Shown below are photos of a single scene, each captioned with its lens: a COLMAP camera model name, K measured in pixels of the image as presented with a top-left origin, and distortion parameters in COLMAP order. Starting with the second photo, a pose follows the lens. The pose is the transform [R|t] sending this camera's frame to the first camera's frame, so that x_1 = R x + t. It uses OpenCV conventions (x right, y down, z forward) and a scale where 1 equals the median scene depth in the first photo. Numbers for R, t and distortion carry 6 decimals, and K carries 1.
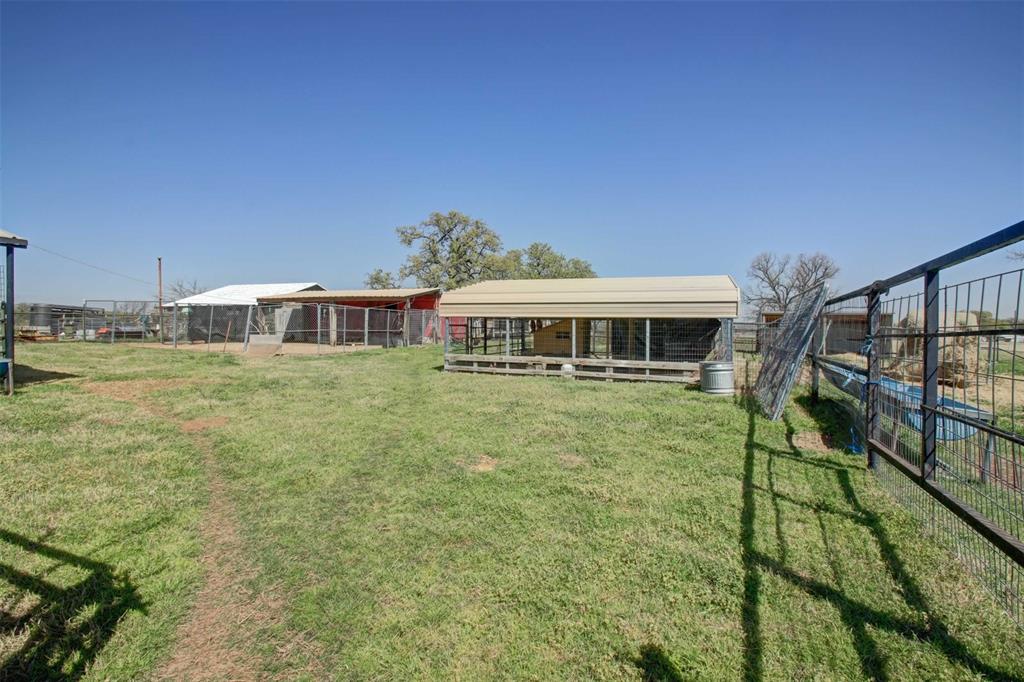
lens RADIAL K [[472.4, 0, 510.5], [0, 472.4, 340.1], [0, 0, 1]] dist [-0.003466, -0.004292]
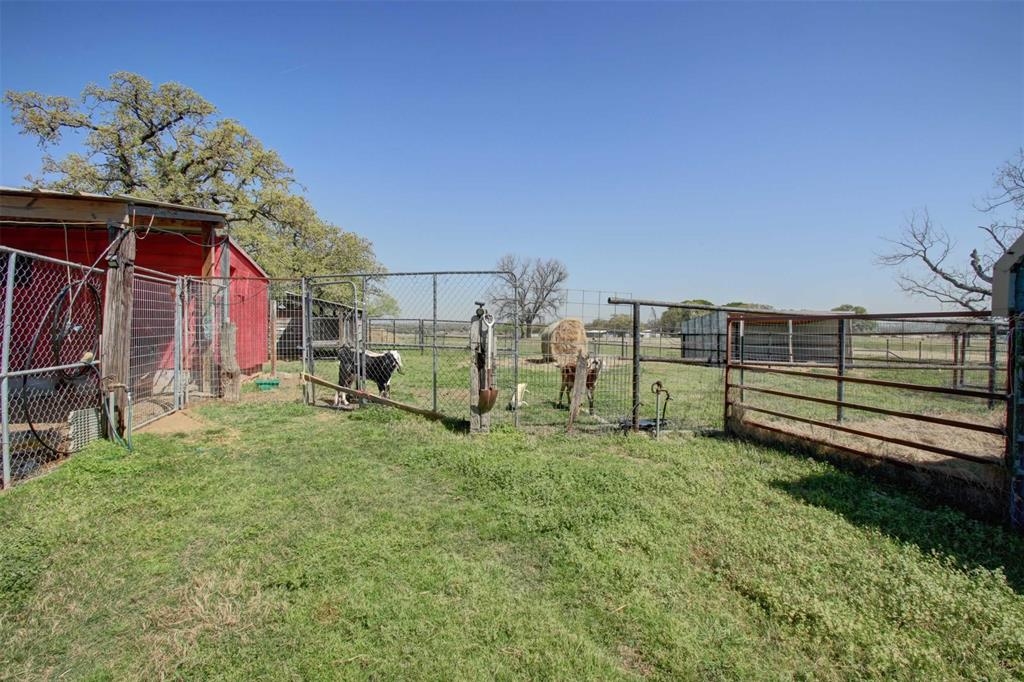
lens RADIAL K [[472.4, 0, 514.5], [0, 472.4, 339.1], [0, 0, 1]] dist [-0.003466, -0.004292]
pose [[0.822592, 0.001295, 0.568631, -0.172735], [-0.006775, 0.999949, 0.007524, -0.030068], [-0.568592, -0.010042, 0.822558, 0.641634]]
